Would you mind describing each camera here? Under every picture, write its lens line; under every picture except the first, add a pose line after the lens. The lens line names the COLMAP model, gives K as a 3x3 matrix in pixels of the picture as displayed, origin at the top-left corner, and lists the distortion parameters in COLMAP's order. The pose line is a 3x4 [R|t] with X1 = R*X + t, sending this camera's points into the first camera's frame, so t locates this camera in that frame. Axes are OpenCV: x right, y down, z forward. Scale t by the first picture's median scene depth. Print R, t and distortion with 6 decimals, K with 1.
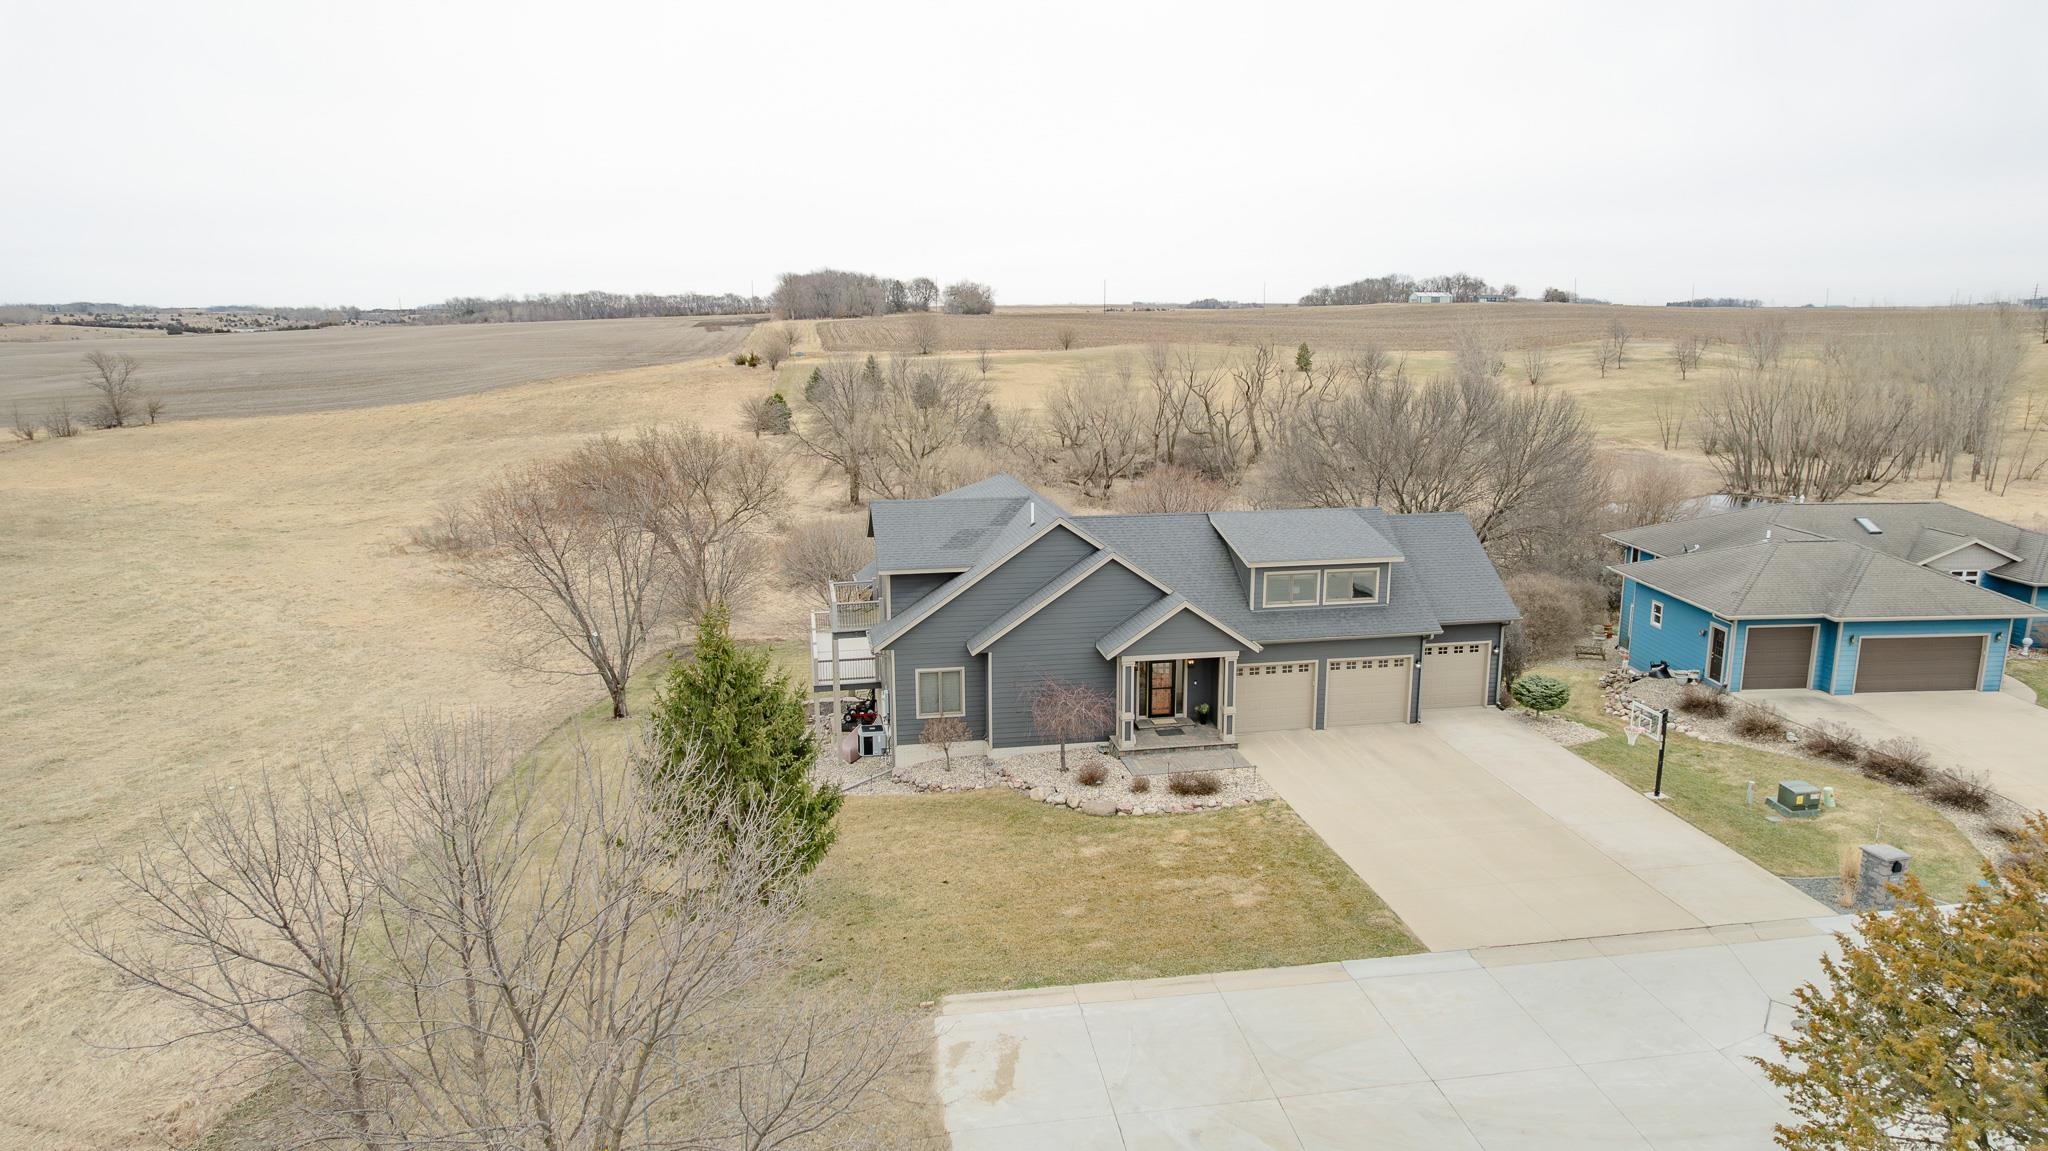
lens RADIAL K [[1310.4, 0, 1024.0], [0, 1310.4, 575.5], [0, 0, 1]] dist [-0.053835, 0.025642]
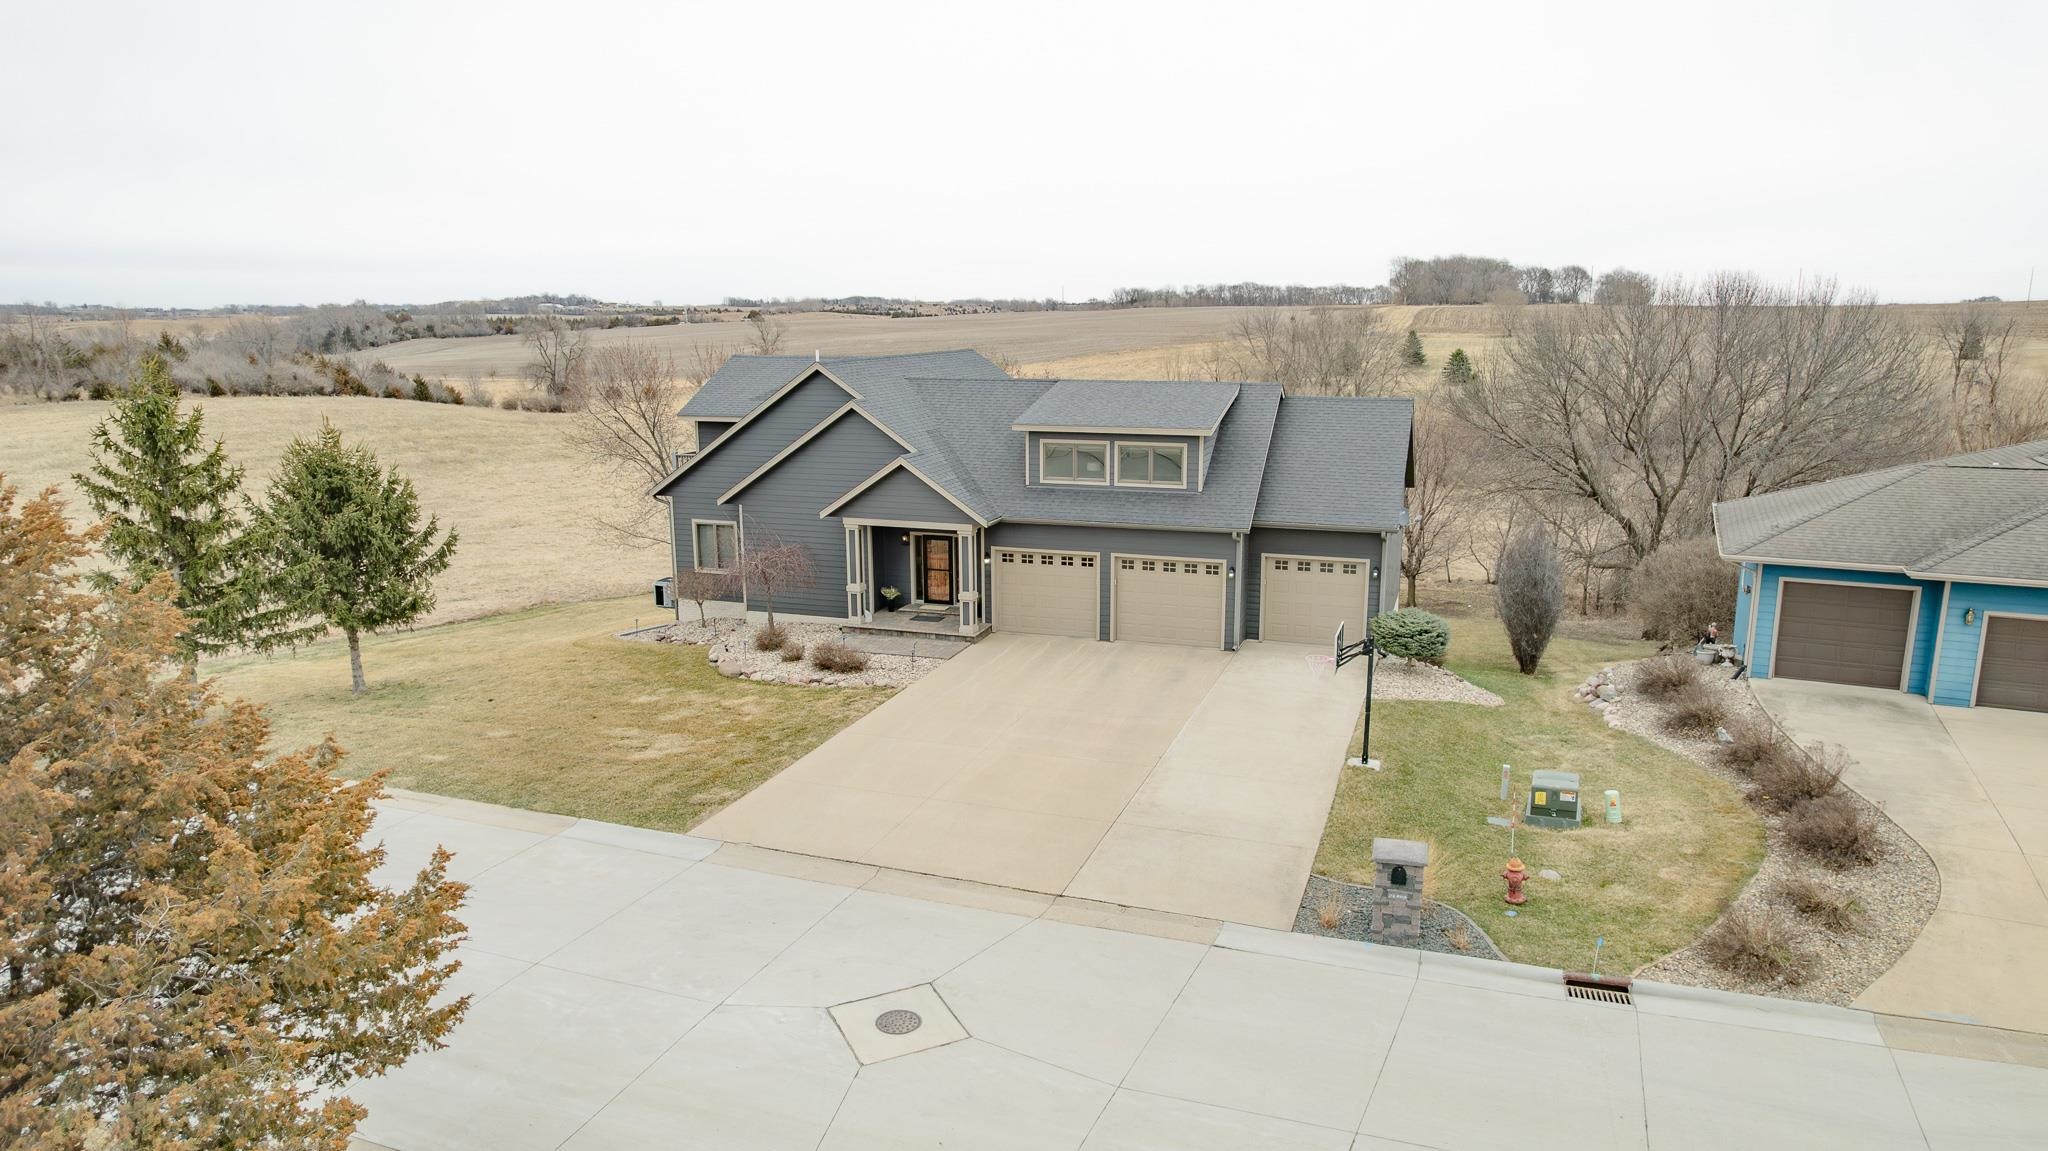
lens RADIAL K [[1310.4, 0, 1024.0], [0, 1310.4, 575.5], [0, 0, 1]] dist [-0.053835, 0.025642]
pose [[0.876706, 0.098567, -0.470819, 0.535327], [-0.097909, 0.994857, 0.025962, 0.058786], [0.470956, 0.023337, 0.881848, 0.250504]]
